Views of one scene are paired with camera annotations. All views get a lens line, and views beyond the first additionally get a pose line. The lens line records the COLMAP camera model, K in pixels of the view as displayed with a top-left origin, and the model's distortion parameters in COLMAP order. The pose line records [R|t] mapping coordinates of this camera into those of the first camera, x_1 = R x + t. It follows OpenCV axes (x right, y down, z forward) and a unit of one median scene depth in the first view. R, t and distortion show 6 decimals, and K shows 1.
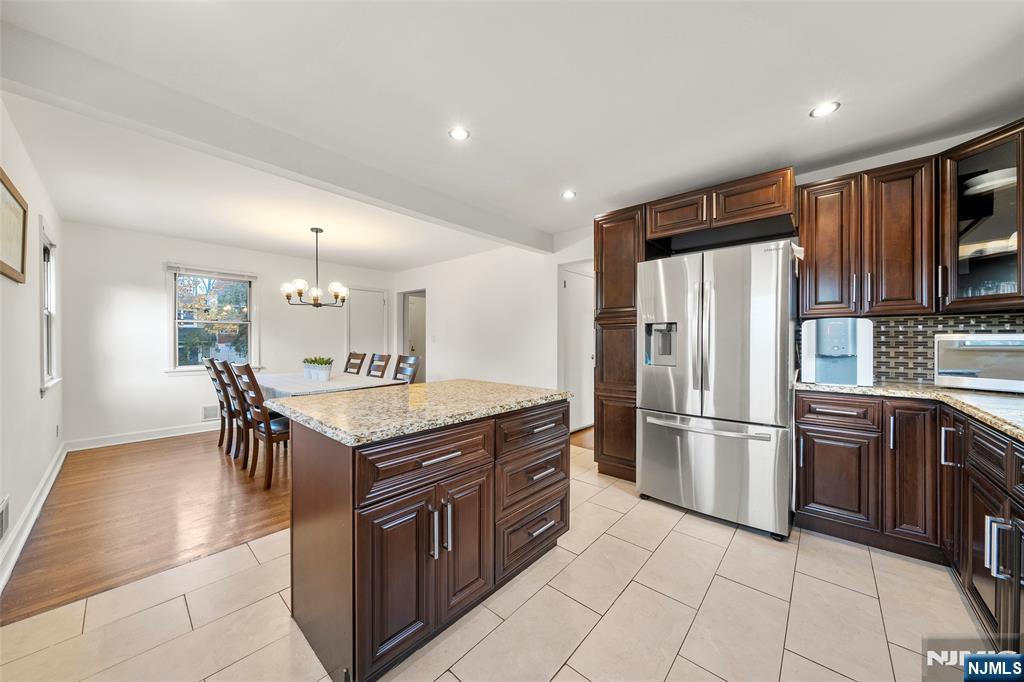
lens RADIAL K [[349.3, 0, 510.7], [0, 349.3, 339.9], [0, 0, 1]] dist [0.000411, 0.000021]
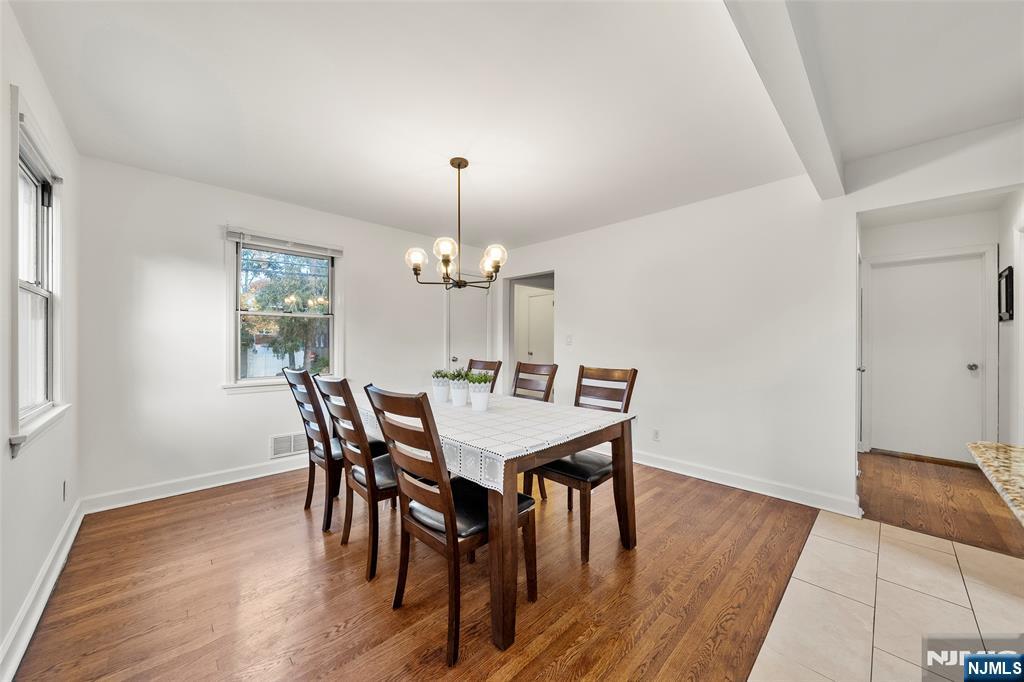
lens RADIAL K [[364.8, 0, 514.1], [0, 364.8, 339.3], [0, 0, 1]] dist [-0.000922, 0.000007]
pose [[0.997388, 0.001809, -0.072201, -0.390911], [-0.002214, 0.999982, -0.005537, 0.000566], [0.072190, 0.005682, 0.997375, 0.349761]]
